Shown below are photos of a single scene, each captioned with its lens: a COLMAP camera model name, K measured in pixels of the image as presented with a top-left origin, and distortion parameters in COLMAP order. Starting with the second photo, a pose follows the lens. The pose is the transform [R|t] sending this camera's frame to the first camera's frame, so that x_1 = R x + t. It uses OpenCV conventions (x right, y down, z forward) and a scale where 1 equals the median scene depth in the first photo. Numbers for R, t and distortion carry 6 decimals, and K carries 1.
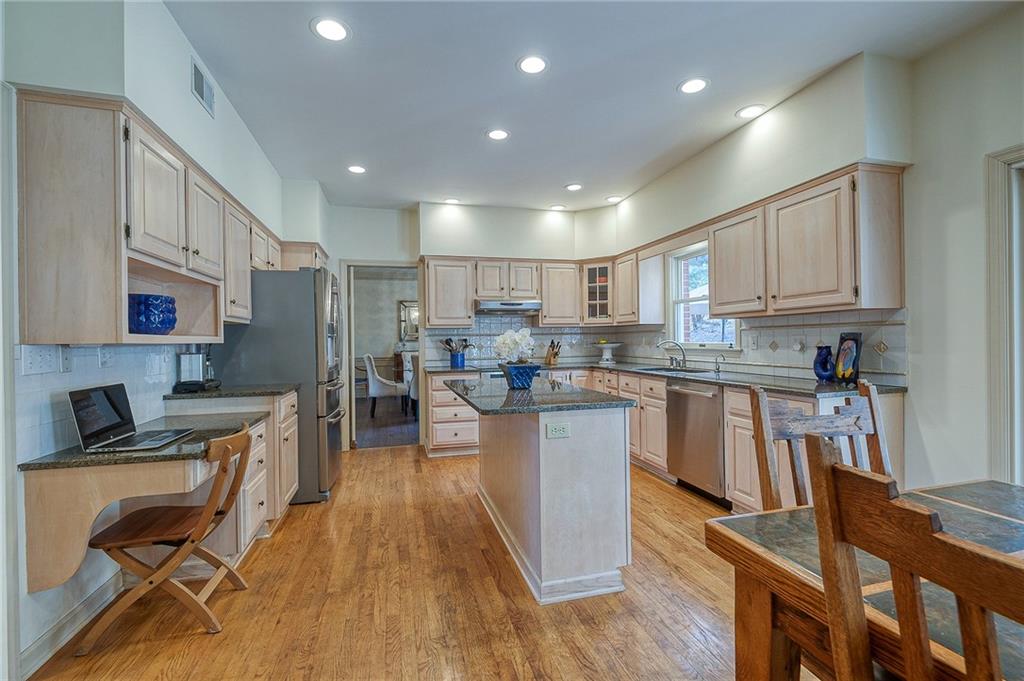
lens RADIAL K [[446.1, 0, 510.1], [0, 446.1, 339.2], [0, 0, 1]] dist [-0.000946, 0.000033]
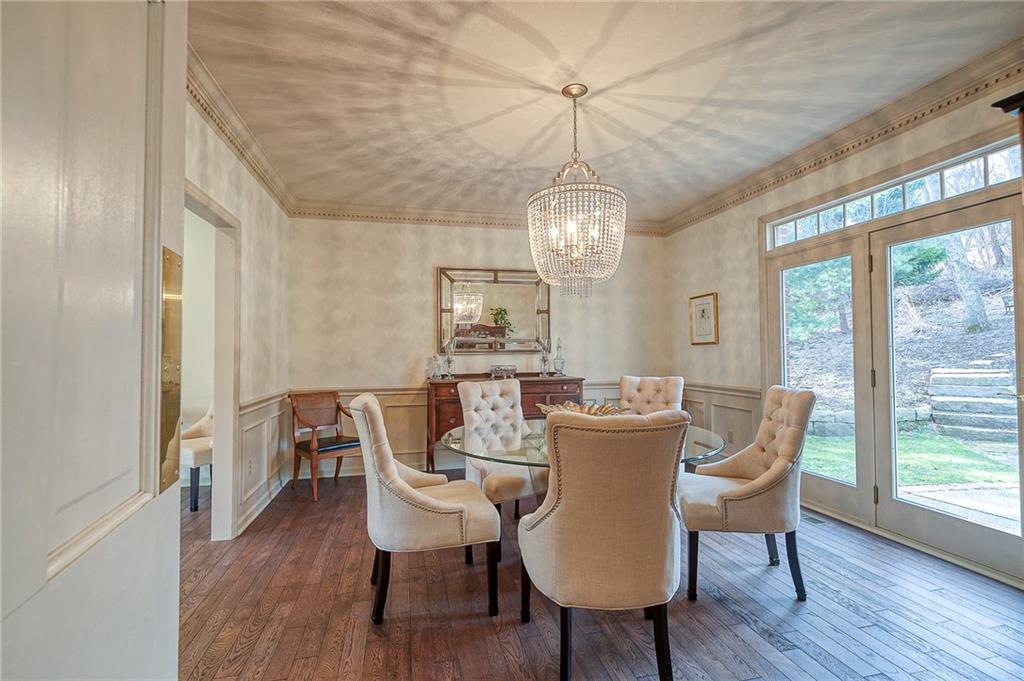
lens RADIAL K [[470.9, 0, 515.3], [0, 470.9, 338.4], [0, 0, 1]] dist [0.000153, -0.000046]
pose [[0.999665, -0.001635, -0.025813, -0.155386], [0.000832, 0.999516, -0.031093, 0.004191], [0.025851, 0.031061, 0.999183, 0.507988]]
